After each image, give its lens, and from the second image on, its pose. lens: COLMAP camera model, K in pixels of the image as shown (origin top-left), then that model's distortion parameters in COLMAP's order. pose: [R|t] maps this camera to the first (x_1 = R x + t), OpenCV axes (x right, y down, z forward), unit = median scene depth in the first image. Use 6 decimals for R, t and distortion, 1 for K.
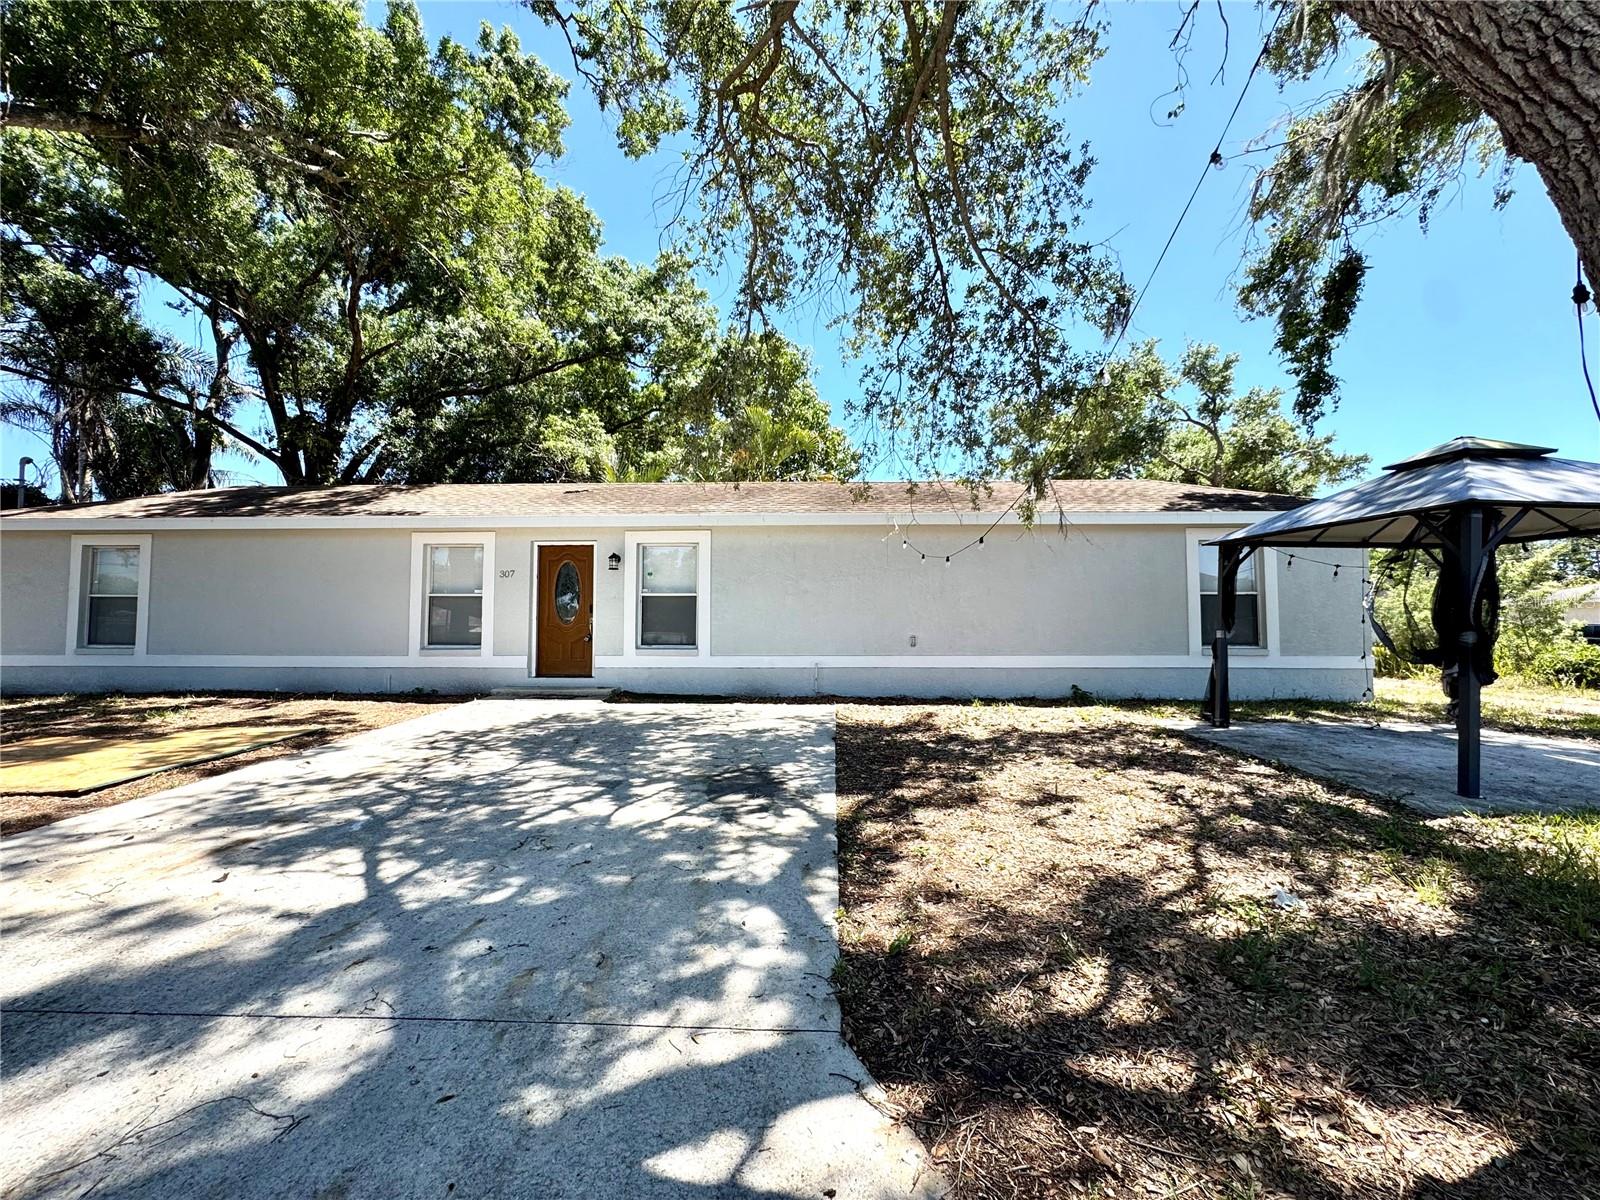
lens RADIAL K [[644.3, 0, 797.5], [0, 644.3, 600.8], [0, 0, 1]] dist [-0.006217, 0.000980]
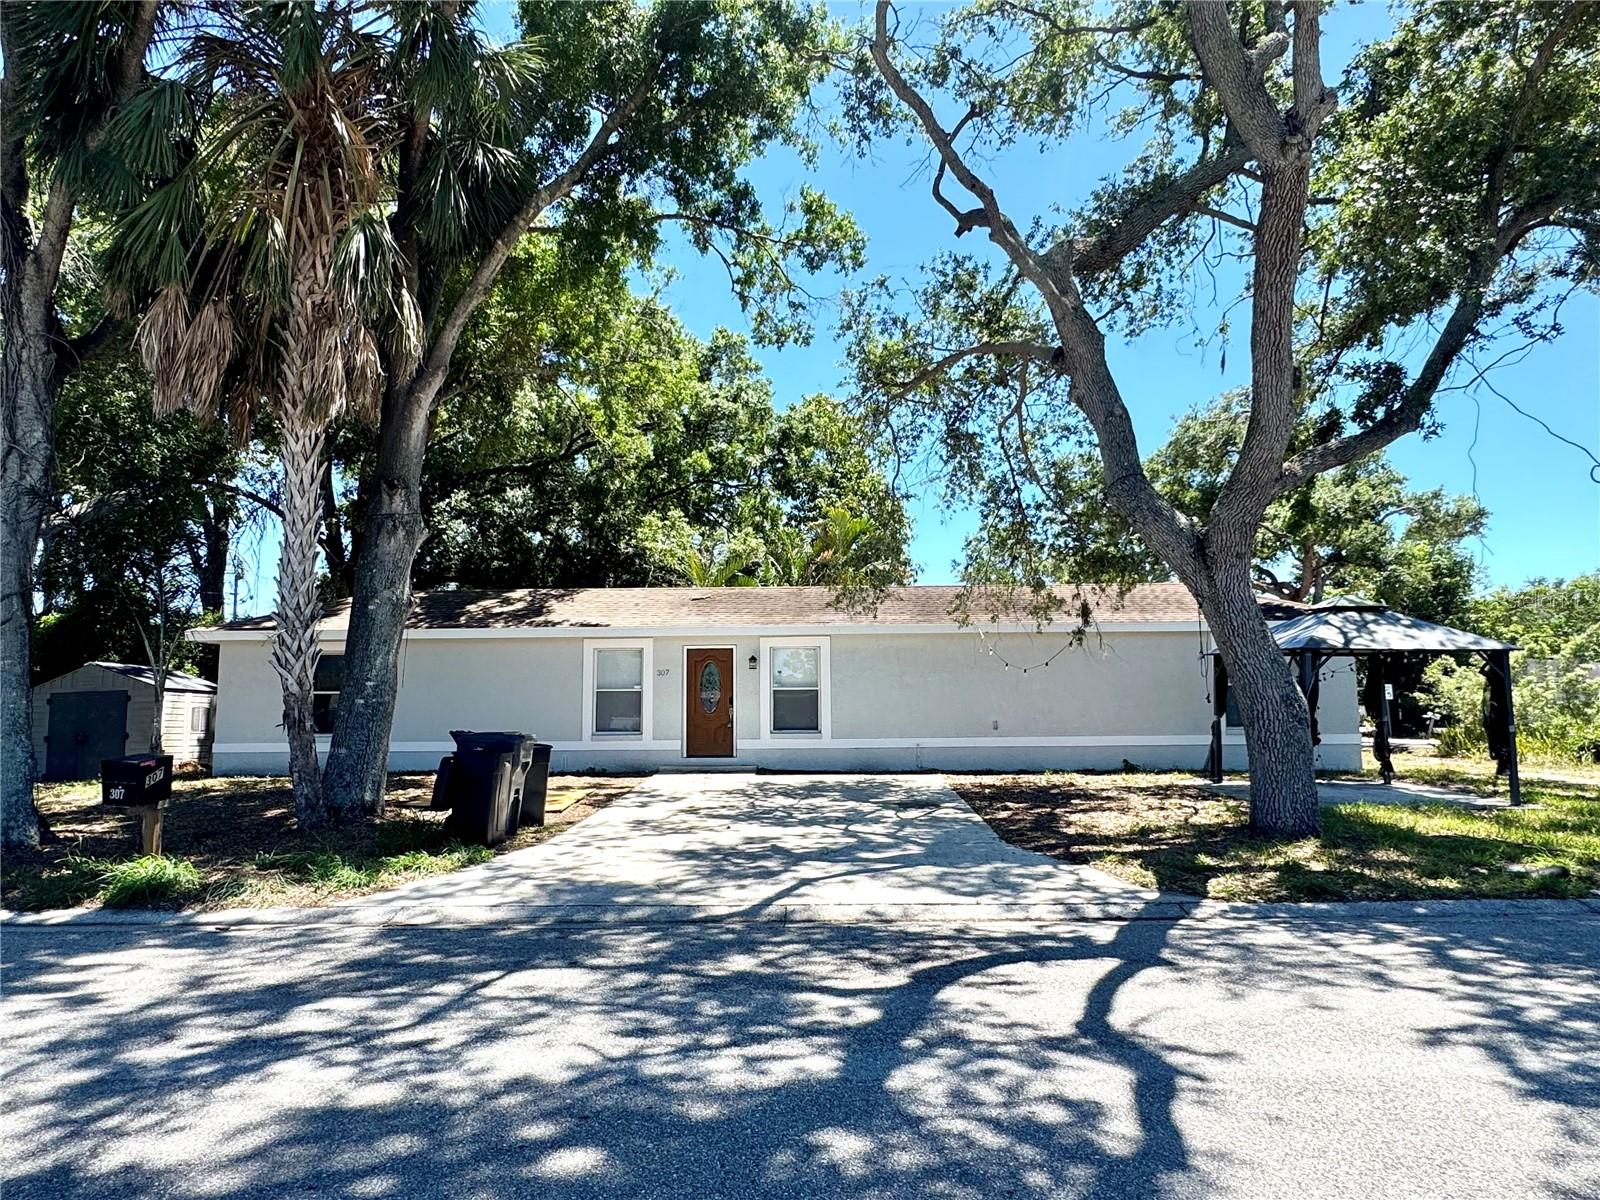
lens RADIAL K [[935.4, 0, 800.8], [0, 935.4, 599.0], [0, 0, 1]] dist [-0.032252, -0.000197]
pose [[0.999859, -0.005468, 0.015860, -0.216938], [0.006758, 0.996575, -0.082423, -0.033407], [-0.015355, 0.082519, 0.996471, -0.784642]]
